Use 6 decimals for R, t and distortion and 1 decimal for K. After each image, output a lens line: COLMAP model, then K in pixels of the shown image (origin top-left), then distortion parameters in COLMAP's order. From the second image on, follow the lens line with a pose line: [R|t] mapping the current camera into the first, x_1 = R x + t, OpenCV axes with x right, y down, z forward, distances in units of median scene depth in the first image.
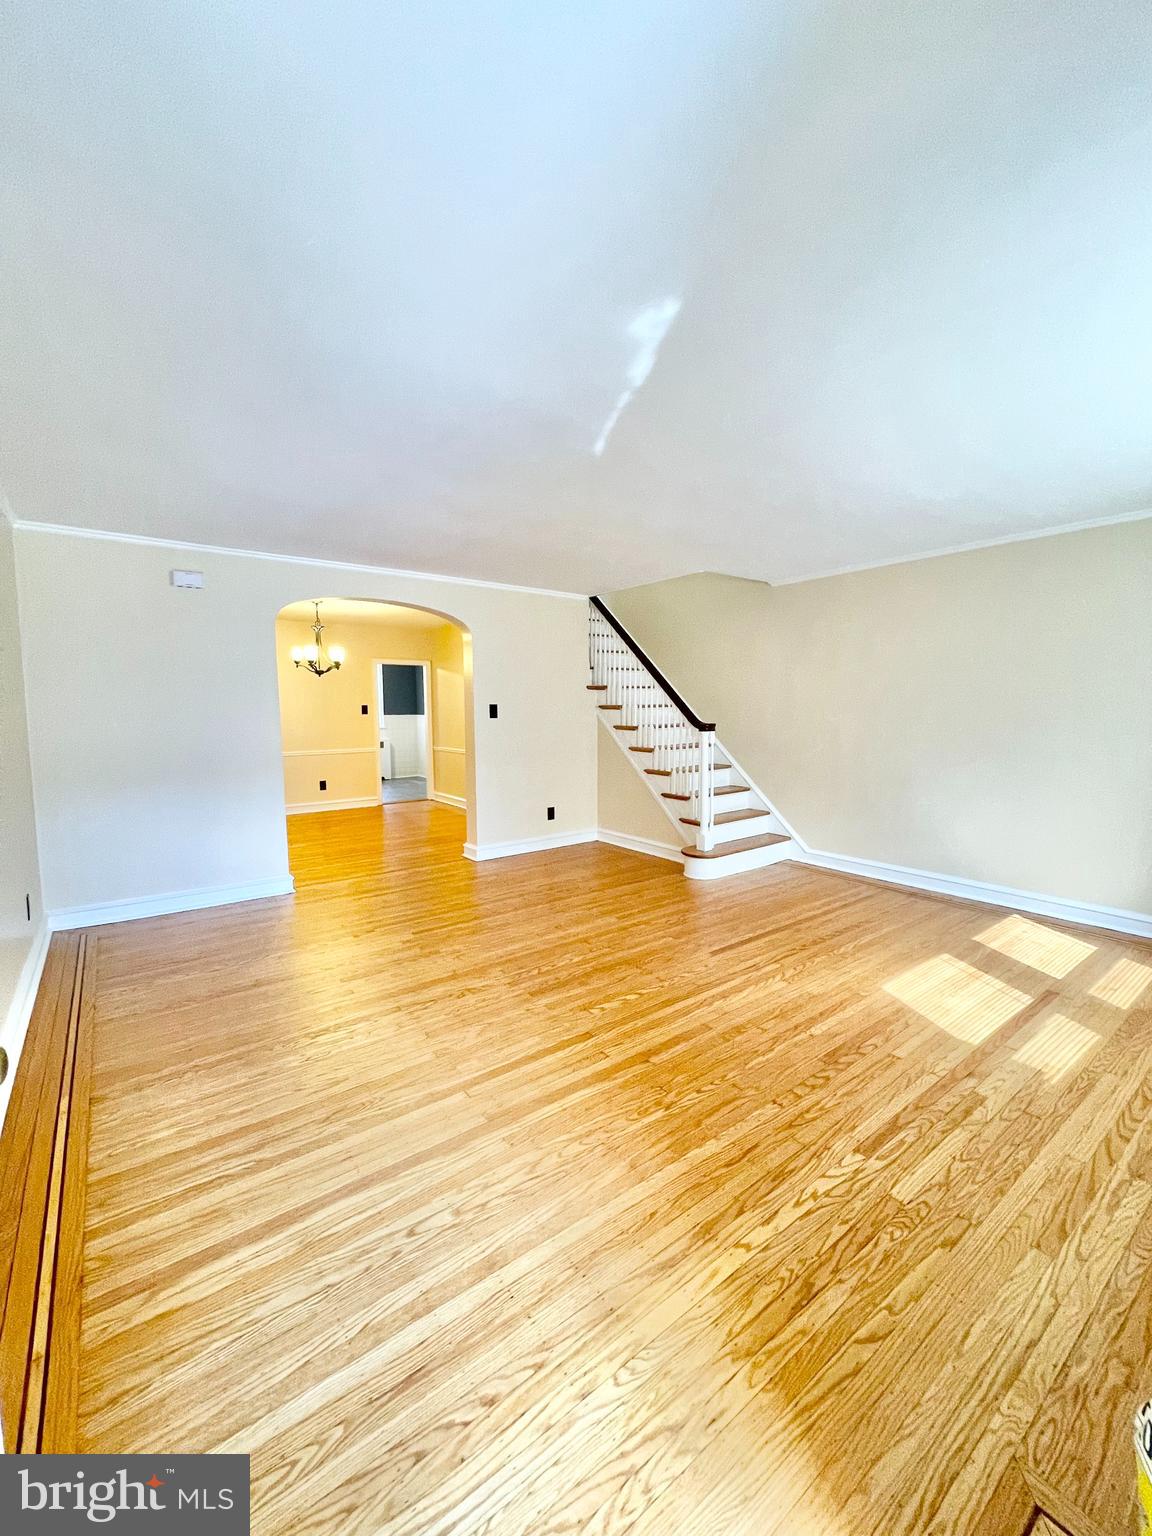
lens RADIAL K [[619.0, 0, 582.4], [0, 619.0, 770.4], [0, 0, 1]] dist [0.001012, -0.001723]
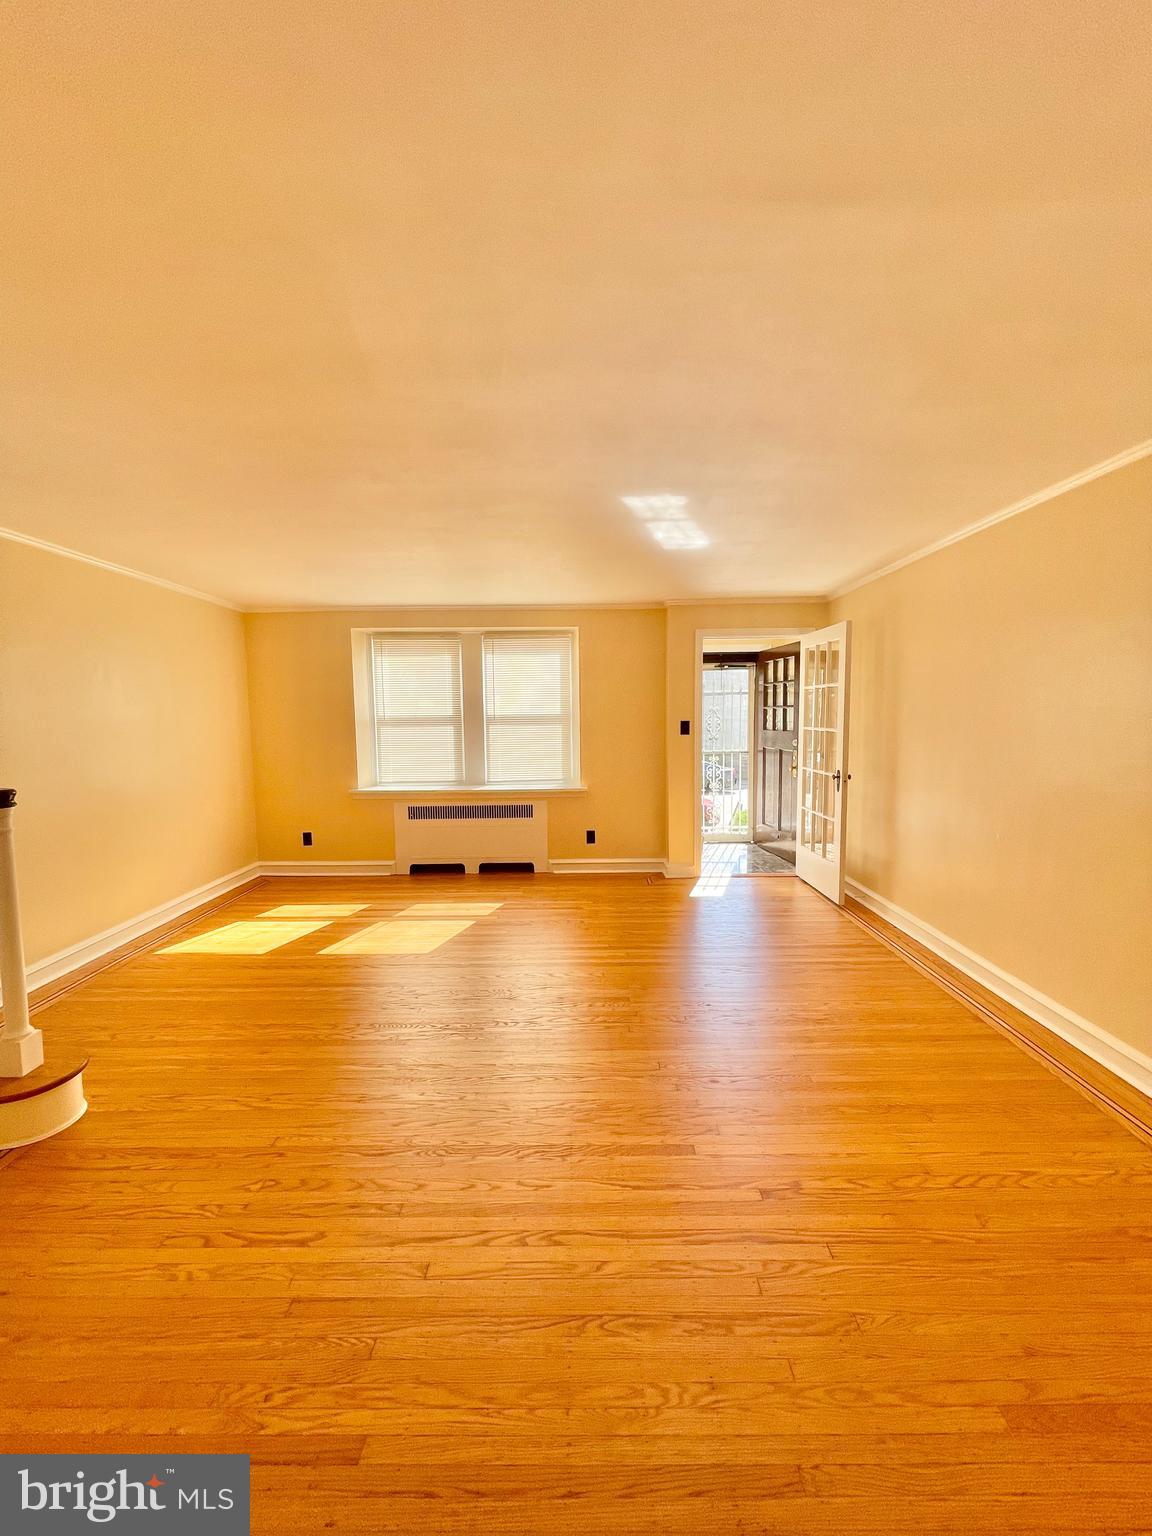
lens RADIAL K [[619.0, 0, 579.2], [0, 619.0, 768.8], [0, 0, 1]] dist [0.001012, -0.001723]
pose [[-0.793062, -0.044509, 0.607512, -0.638291], [0.073910, 0.982927, 0.168498, -0.217887], [-0.604640, 0.178530, -0.776233, 1.775576]]
